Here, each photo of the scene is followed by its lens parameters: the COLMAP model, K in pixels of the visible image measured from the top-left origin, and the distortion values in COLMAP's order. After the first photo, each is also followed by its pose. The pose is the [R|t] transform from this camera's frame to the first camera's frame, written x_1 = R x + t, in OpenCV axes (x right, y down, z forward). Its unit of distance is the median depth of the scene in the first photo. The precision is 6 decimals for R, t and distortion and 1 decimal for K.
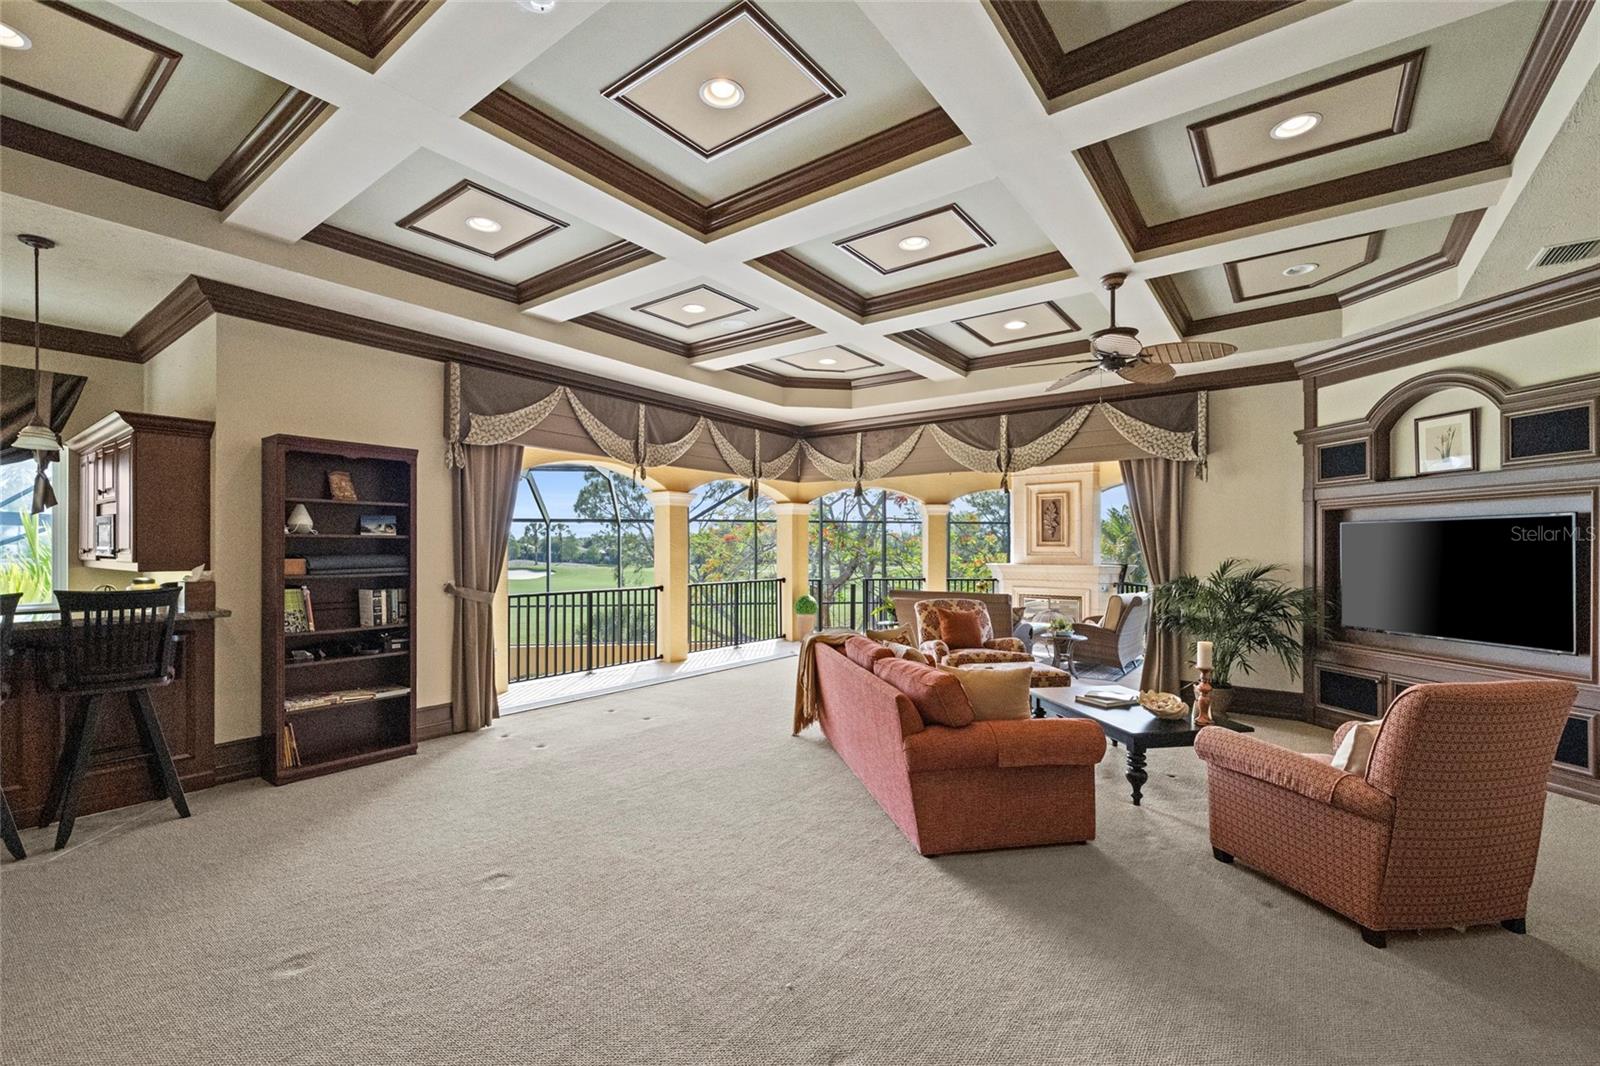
lens RADIAL K [[679.5, 0, 795.6], [0, 679.5, 538.1], [0, 0, 1]] dist [0.000492, 0.000264]
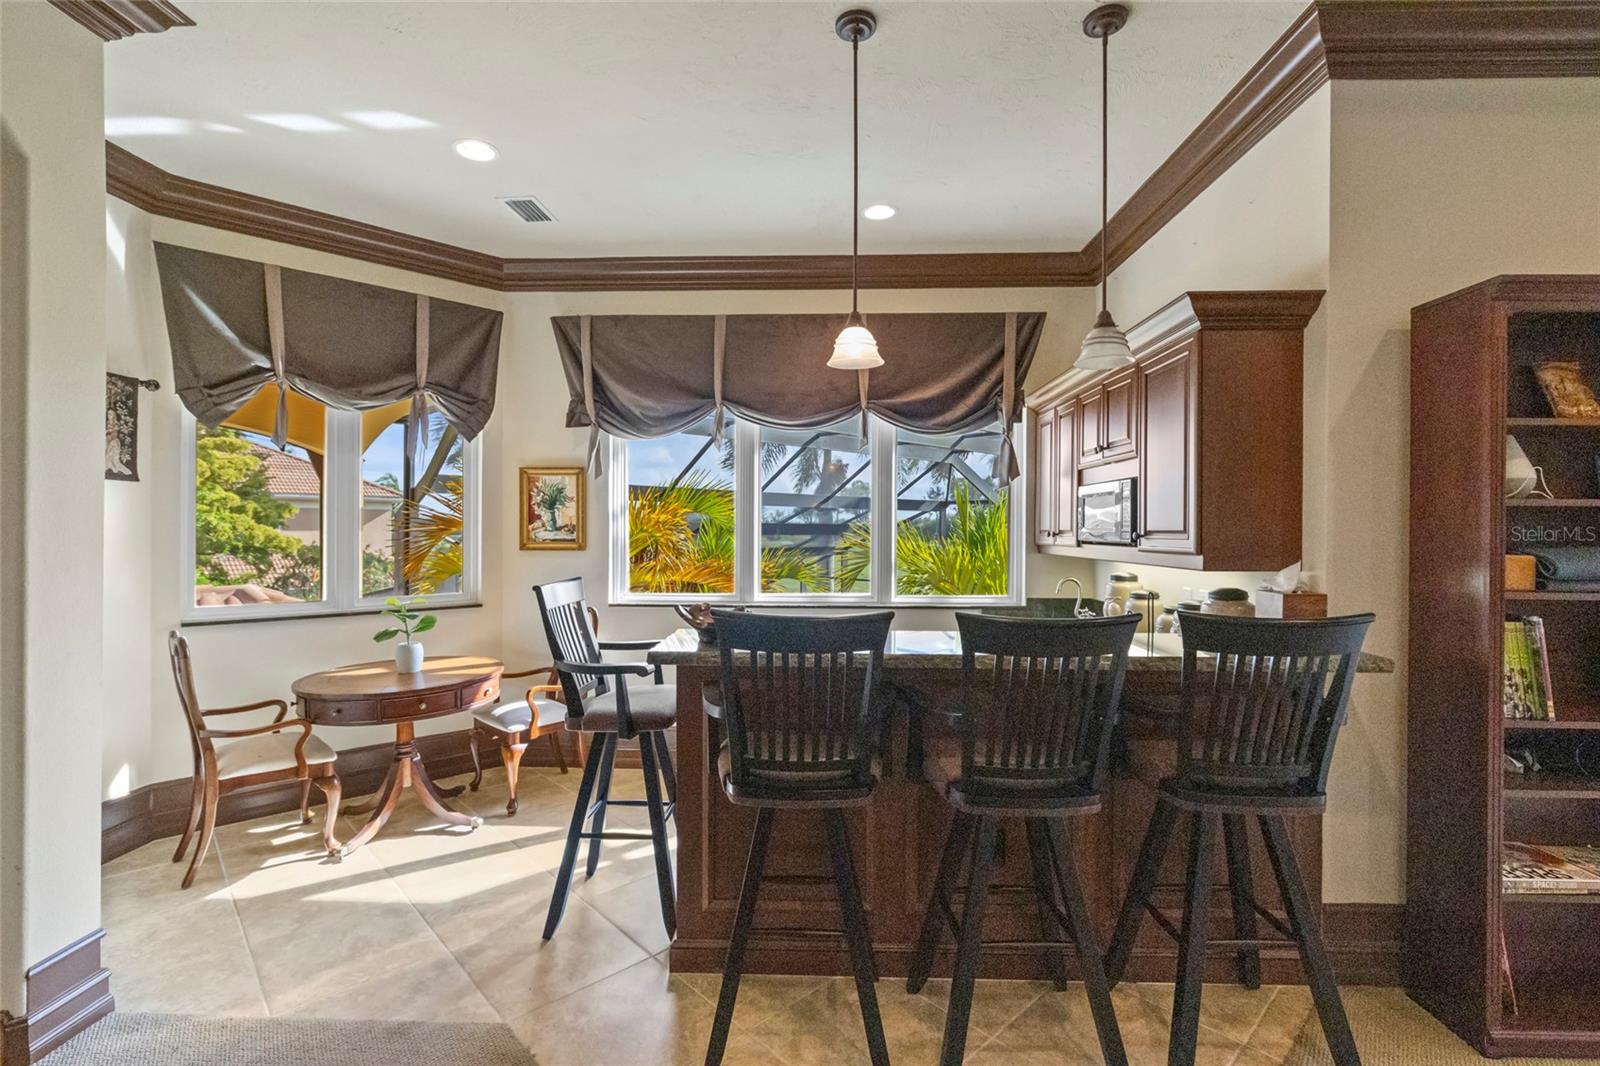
lens RADIAL K [[740.9, 0, 800.0], [0, 740.9, 533.0], [0, 0, 1]] dist [-0.000354, -0.000067]
pose [[0.578894, 0.008950, -0.815354, -0.576660], [-0.003283, 0.999957, 0.008646, 0.012119], [0.815396, -0.002328, 0.578898, 0.312108]]
